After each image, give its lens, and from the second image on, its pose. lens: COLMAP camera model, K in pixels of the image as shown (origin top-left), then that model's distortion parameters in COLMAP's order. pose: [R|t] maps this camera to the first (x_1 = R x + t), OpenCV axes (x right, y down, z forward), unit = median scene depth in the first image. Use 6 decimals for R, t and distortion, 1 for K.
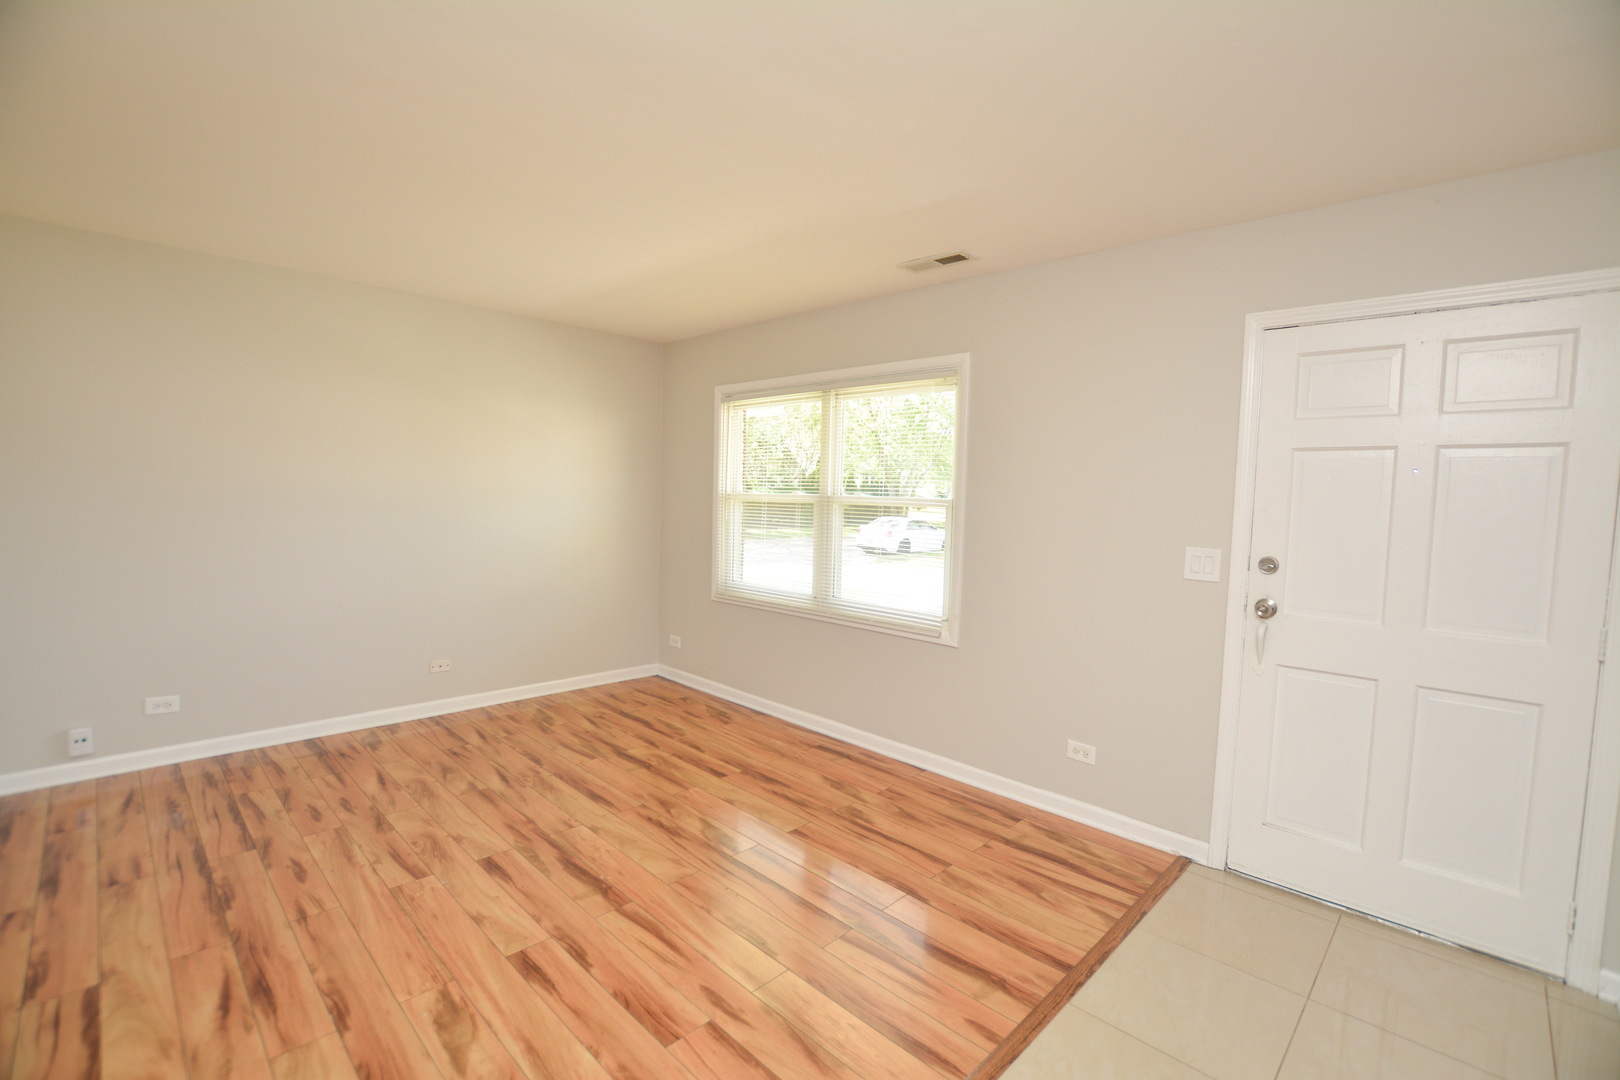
lens RADIAL K [[717.3, 0, 816.2], [0, 717.3, 546.4], [0, 0, 1]] dist [-0.030366, 0.003523]
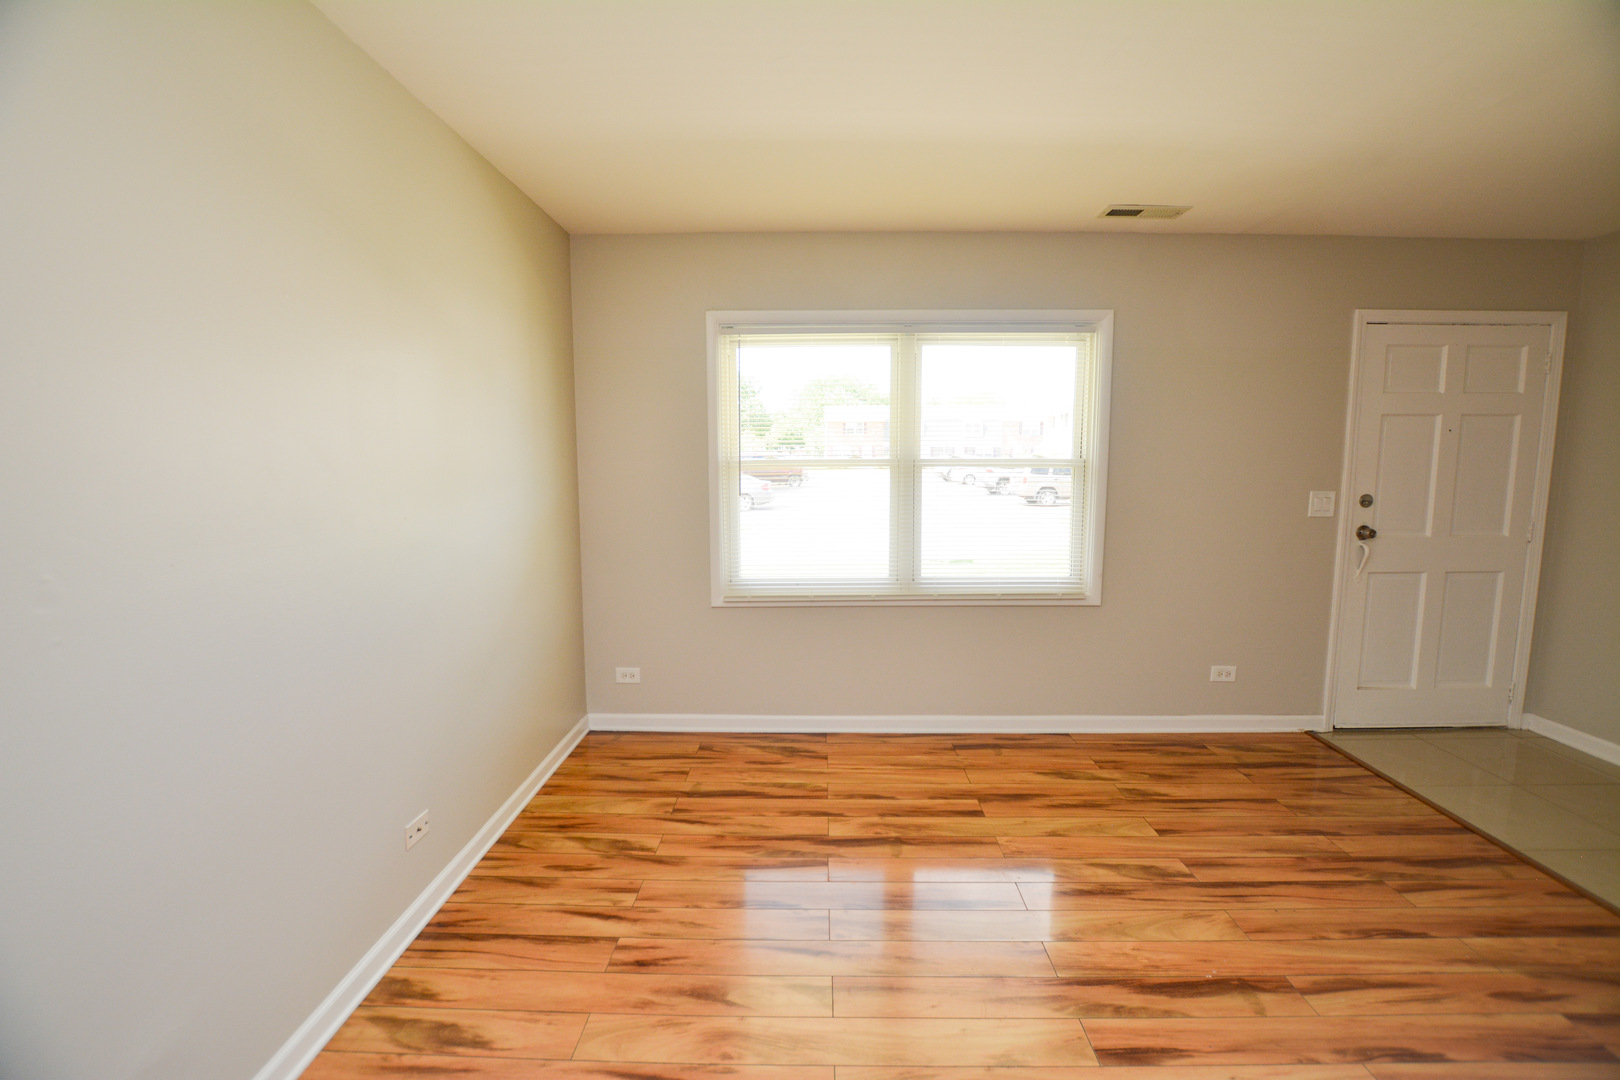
lens RADIAL K [[717.3, 0, 814.0], [0, 717.3, 540.0], [0, 0, 1]] dist [-0.030366, 0.003523]
pose [[0.724108, -0.110031, 0.680853, -0.877251], [0.072250, 0.993862, 0.083776, -0.073400], [-0.685891, -0.011471, 0.727614, 0.617846]]
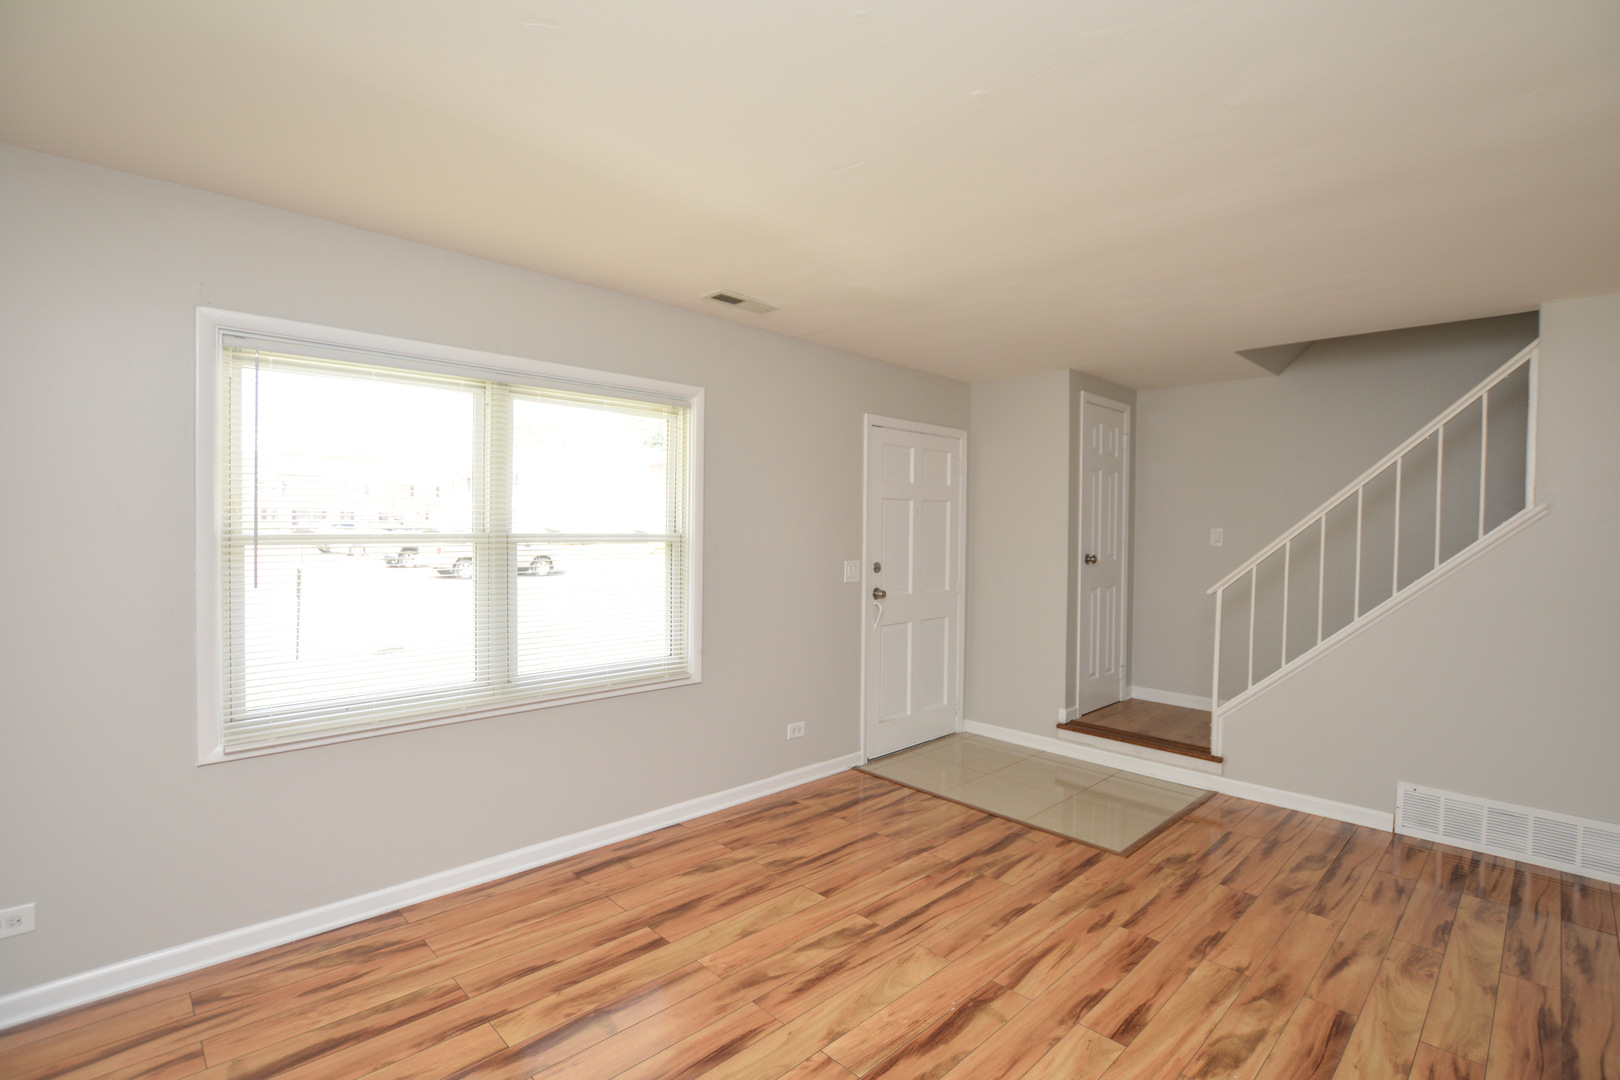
lens RADIAL K [[751.7, 0, 817.5], [0, 751.7, 540.4], [0, 0, 1]] dist [-0.028219, 0.002041]
pose [[0.021234, -0.046416, 0.998696, -0.941938], [0.060745, 0.997136, 0.045052, -0.104334], [-0.997927, 0.059709, 0.023993, 0.910402]]
